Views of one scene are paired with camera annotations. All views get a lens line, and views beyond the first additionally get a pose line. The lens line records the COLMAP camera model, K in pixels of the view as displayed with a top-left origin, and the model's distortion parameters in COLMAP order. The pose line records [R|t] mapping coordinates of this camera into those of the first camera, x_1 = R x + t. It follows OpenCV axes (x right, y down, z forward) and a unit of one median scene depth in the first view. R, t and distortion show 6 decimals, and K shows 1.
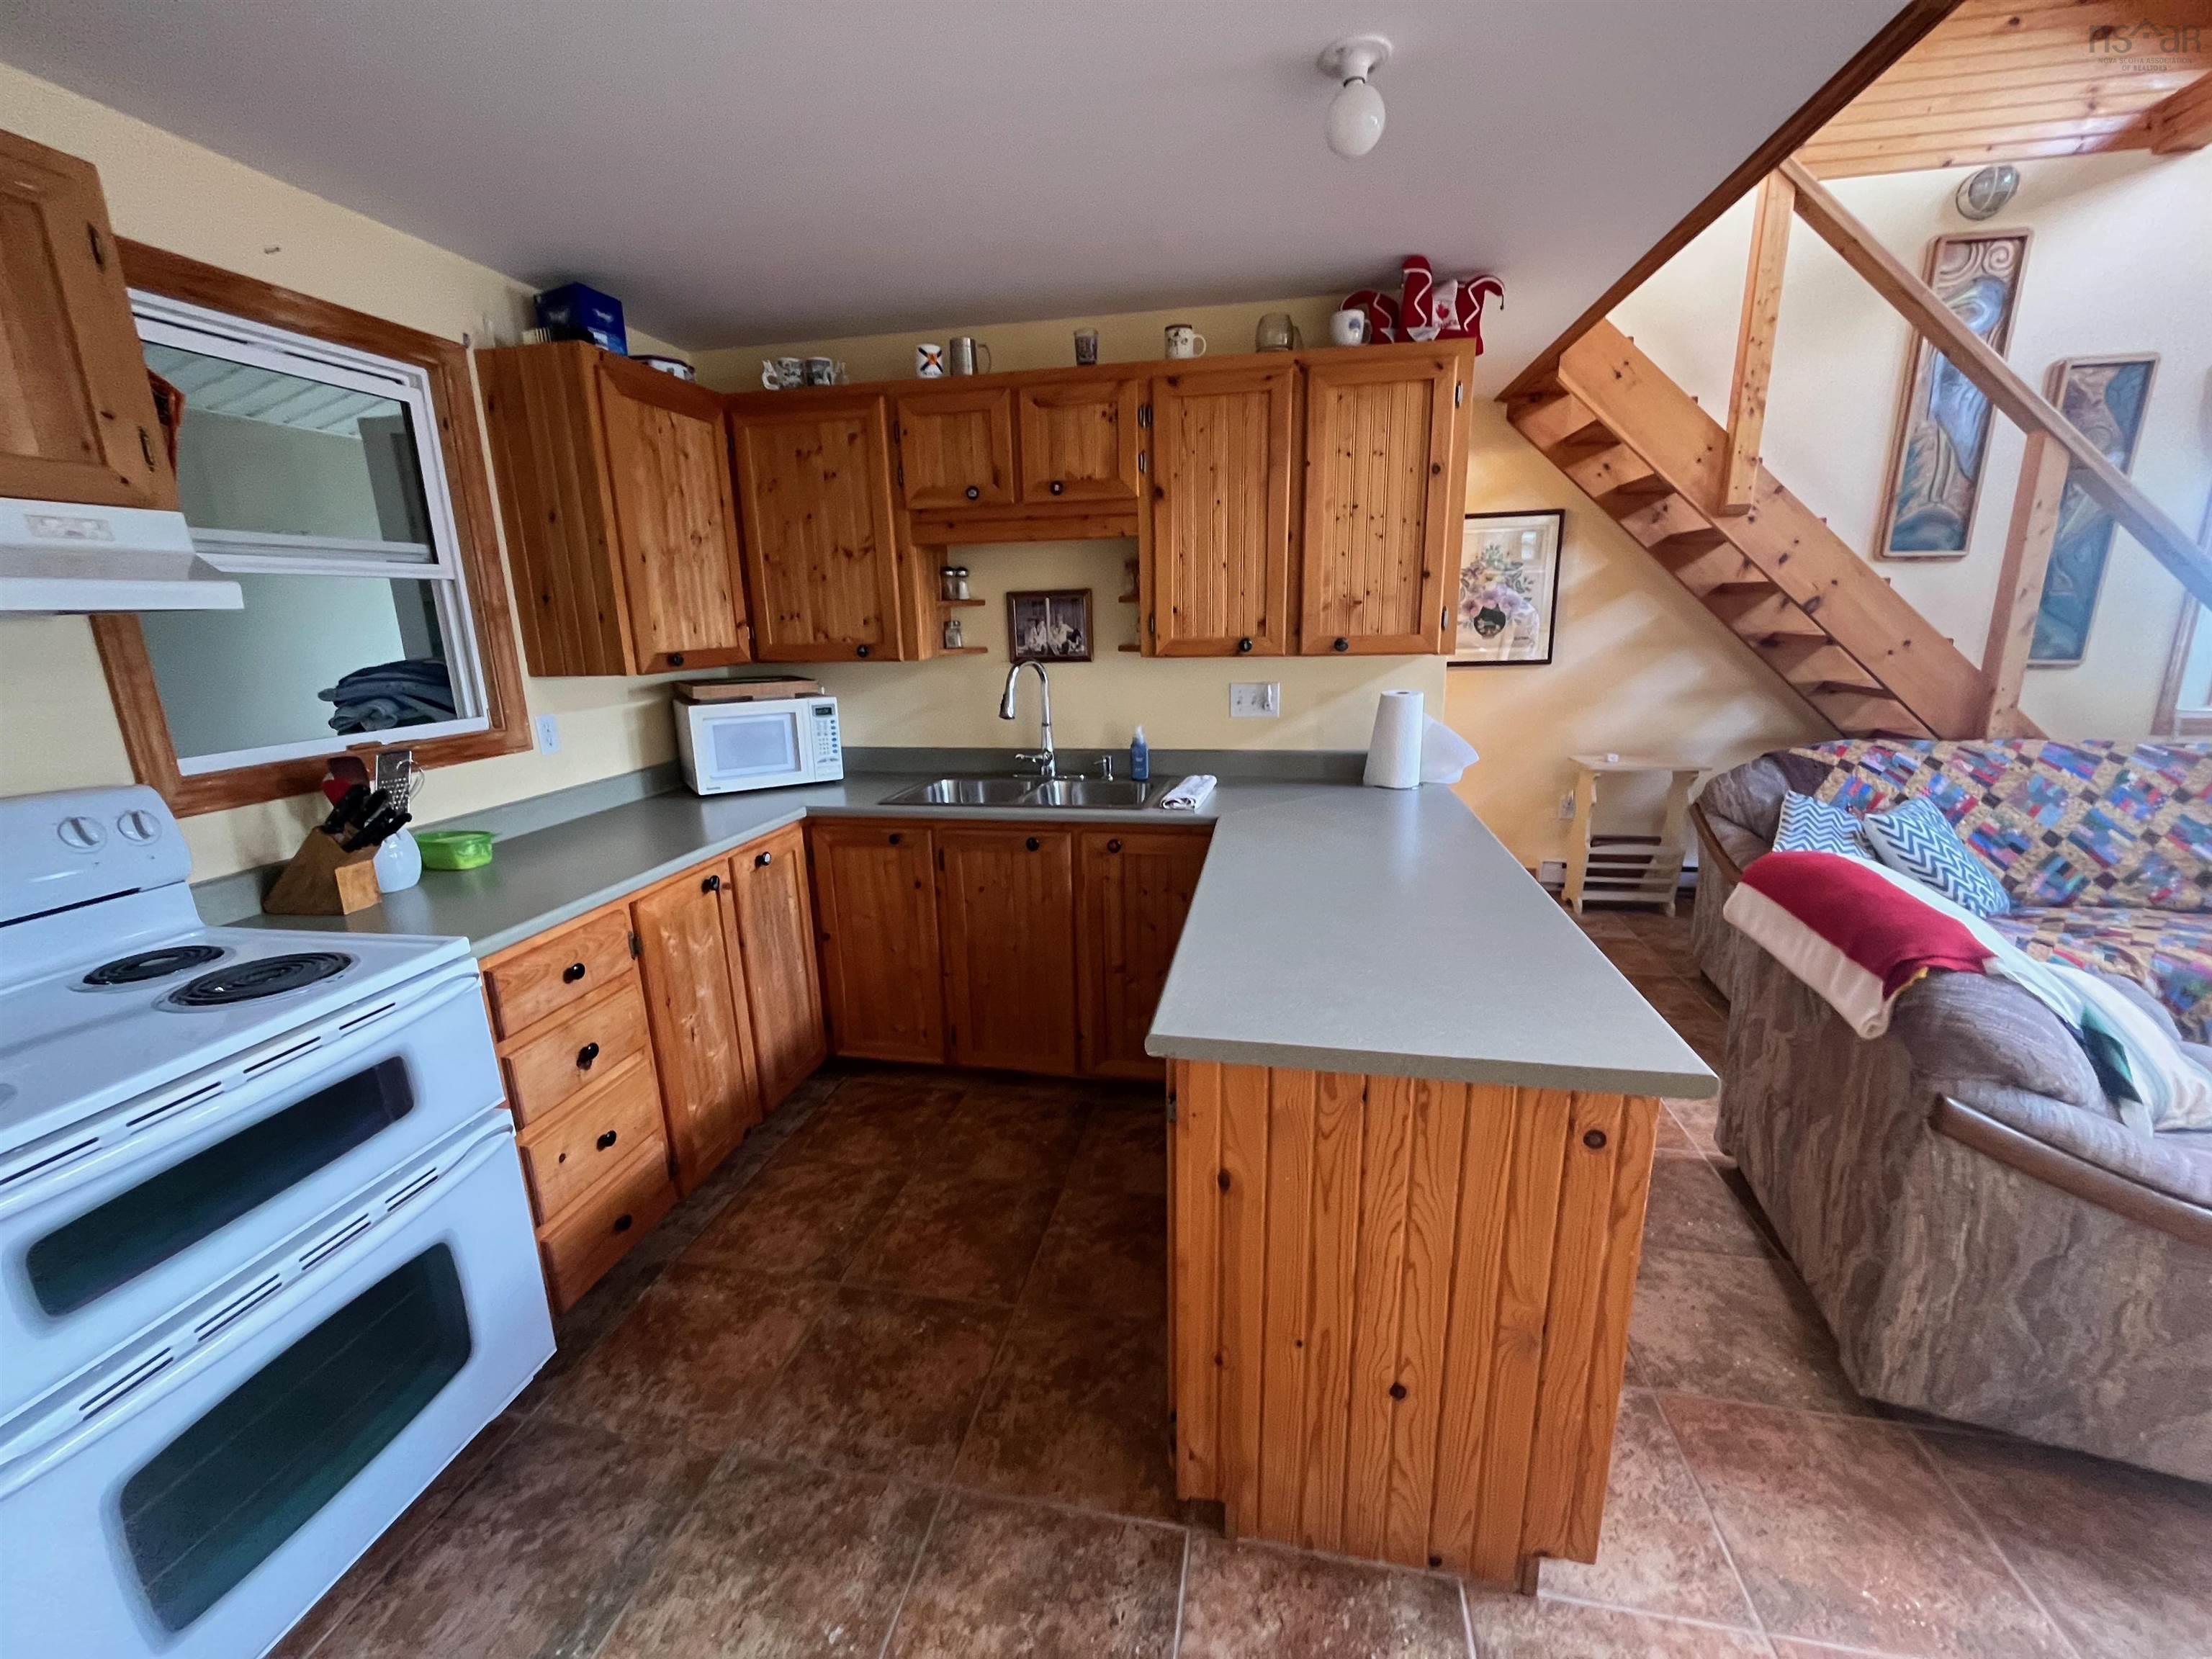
lens RADIAL K [[890.5, 0, 1107.5], [0, 890.5, 824.4], [0, 0, 1]] dist [-0.002301, -0.000105]
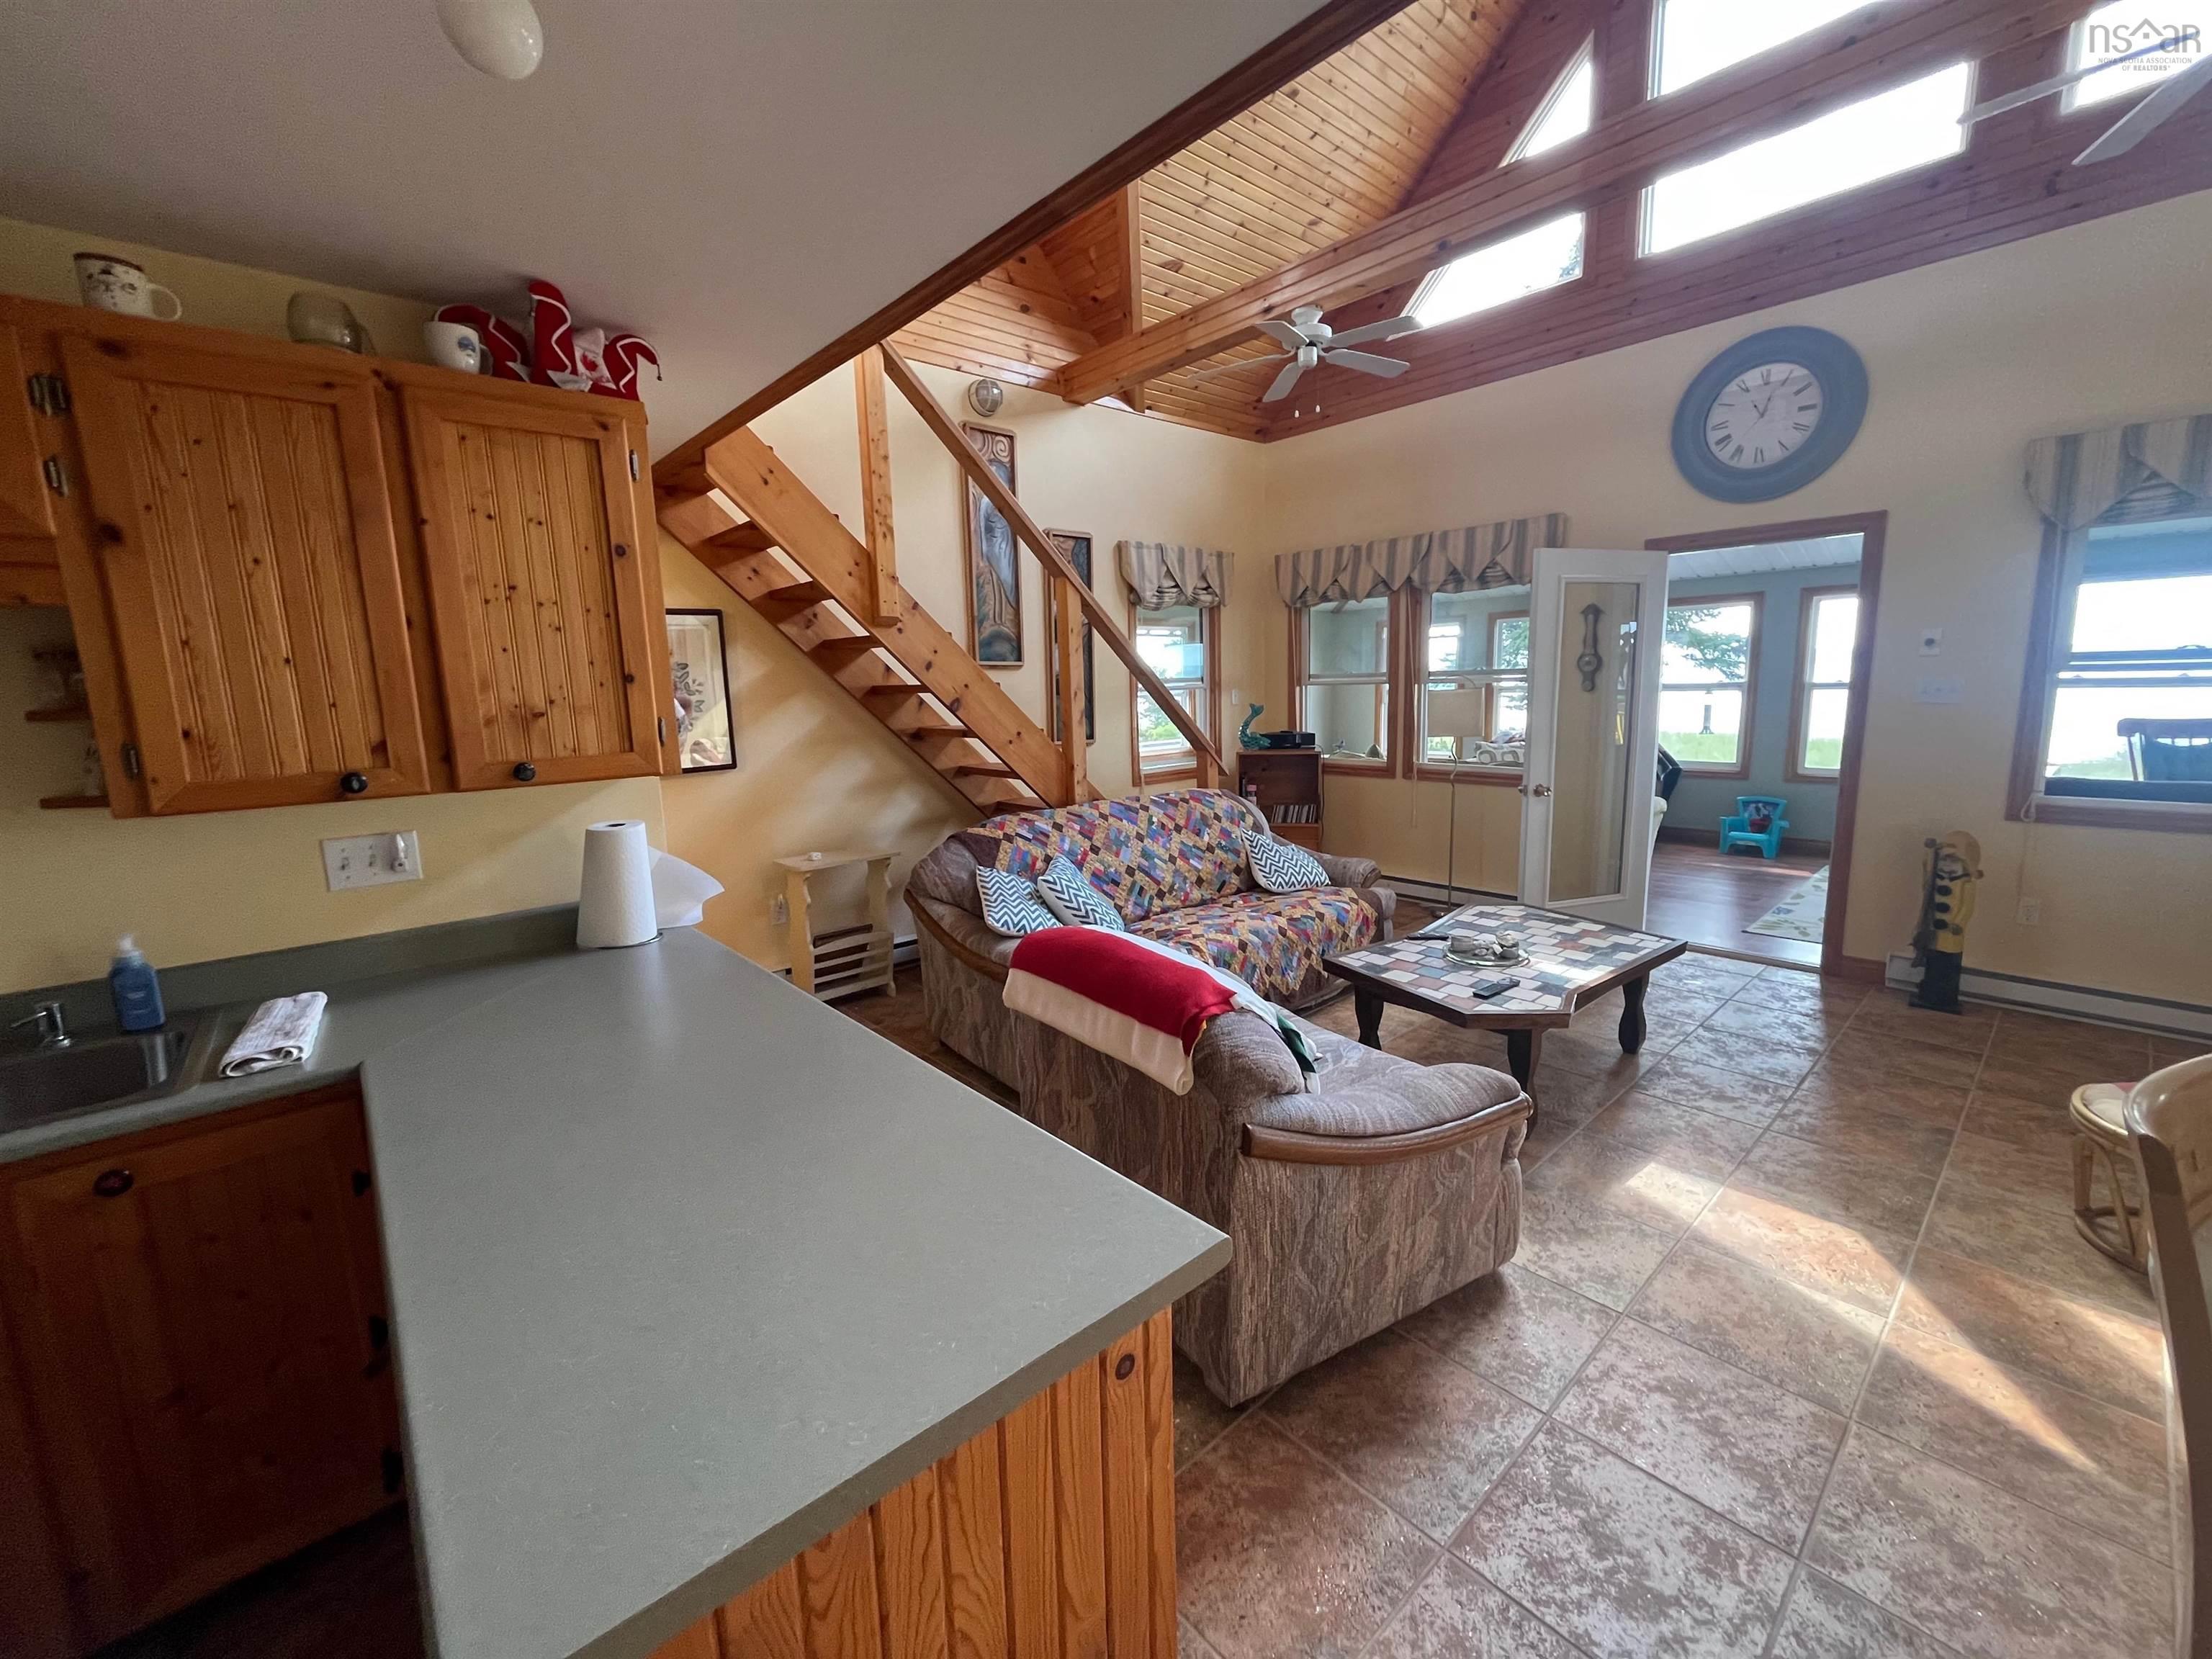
lens RADIAL K [[890.5, 0, 1109.0], [0, 890.5, 821.8], [0, 0, 1]] dist [-0.002301, -0.000105]
pose [[0.609009, -0.117613, 0.784395, -0.017682], [0.200638, 0.979625, -0.008891, -0.052923], [-0.767367, 0.162795, 0.620198, 0.168887]]
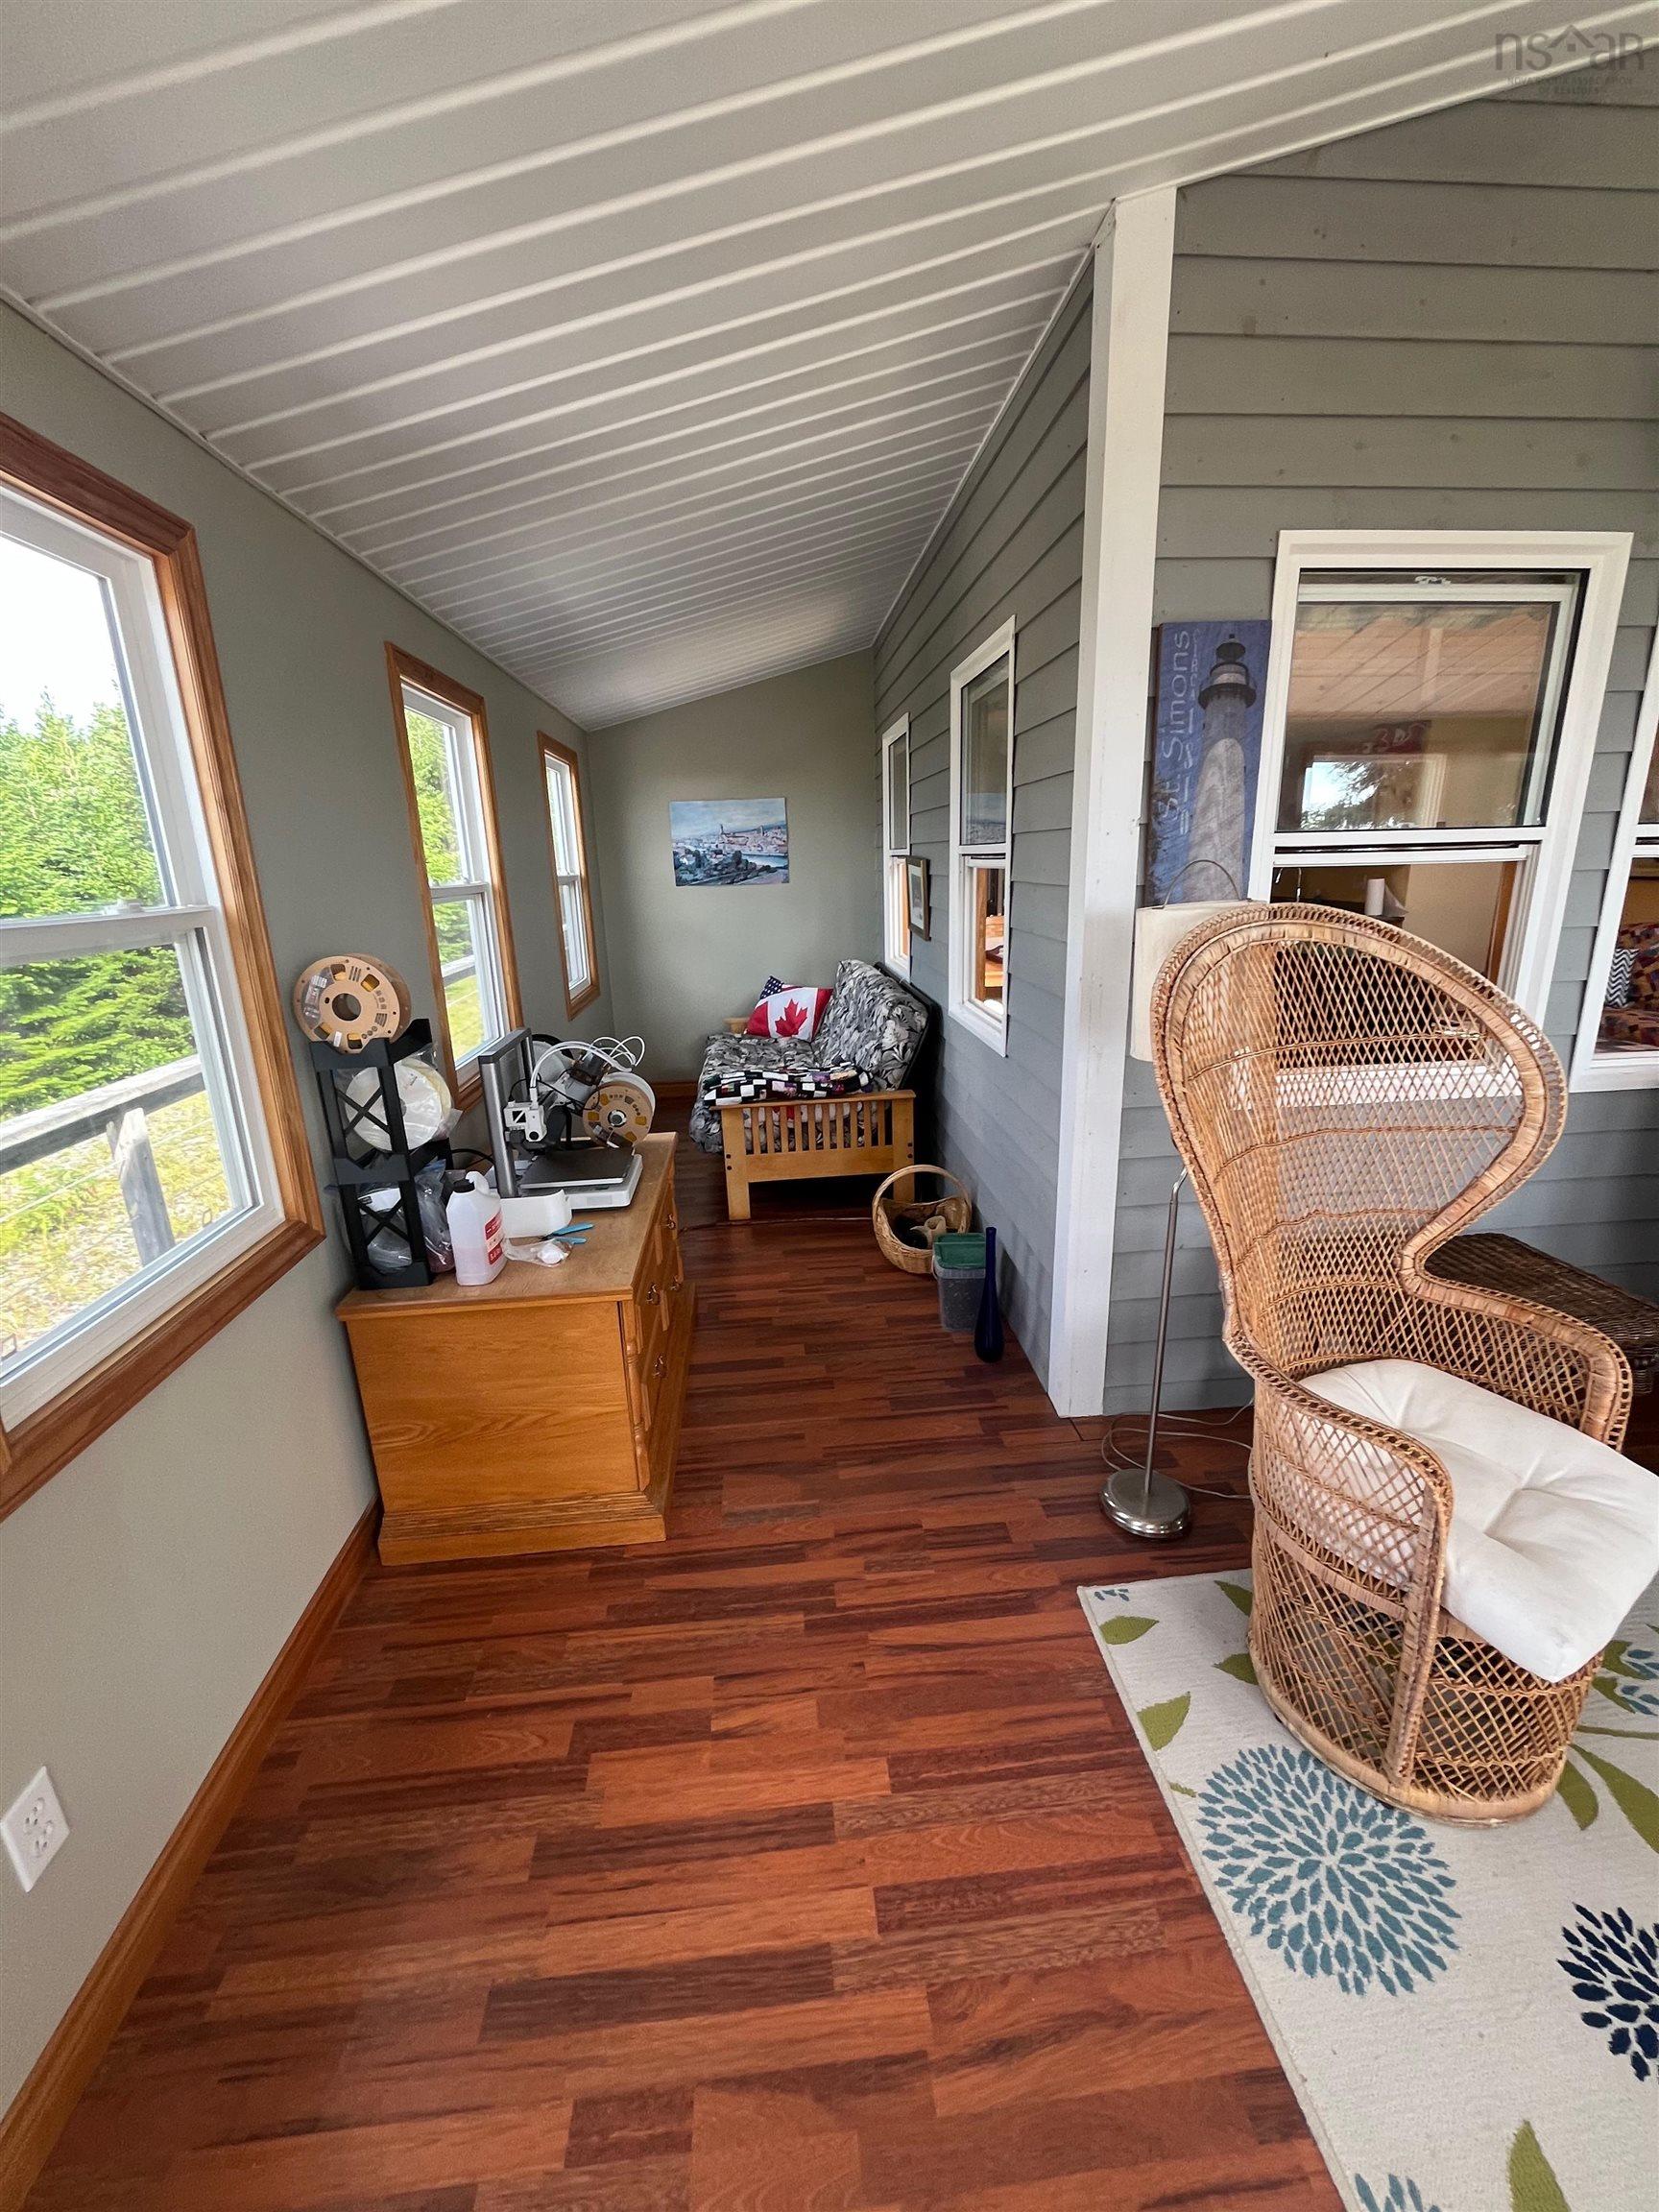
lens RADIAL K [[890.5, 0, 839.8], [0, 890.5, 1117.4], [0, 0, 1]] dist [-0.002301, -0.000105]
pose [[0.273294, 0.280446, -0.920142, 2.364930], [-0.206356, 0.951380, 0.228677, 0.231655], [0.939536, 0.127380, 0.317878, -1.160607]]
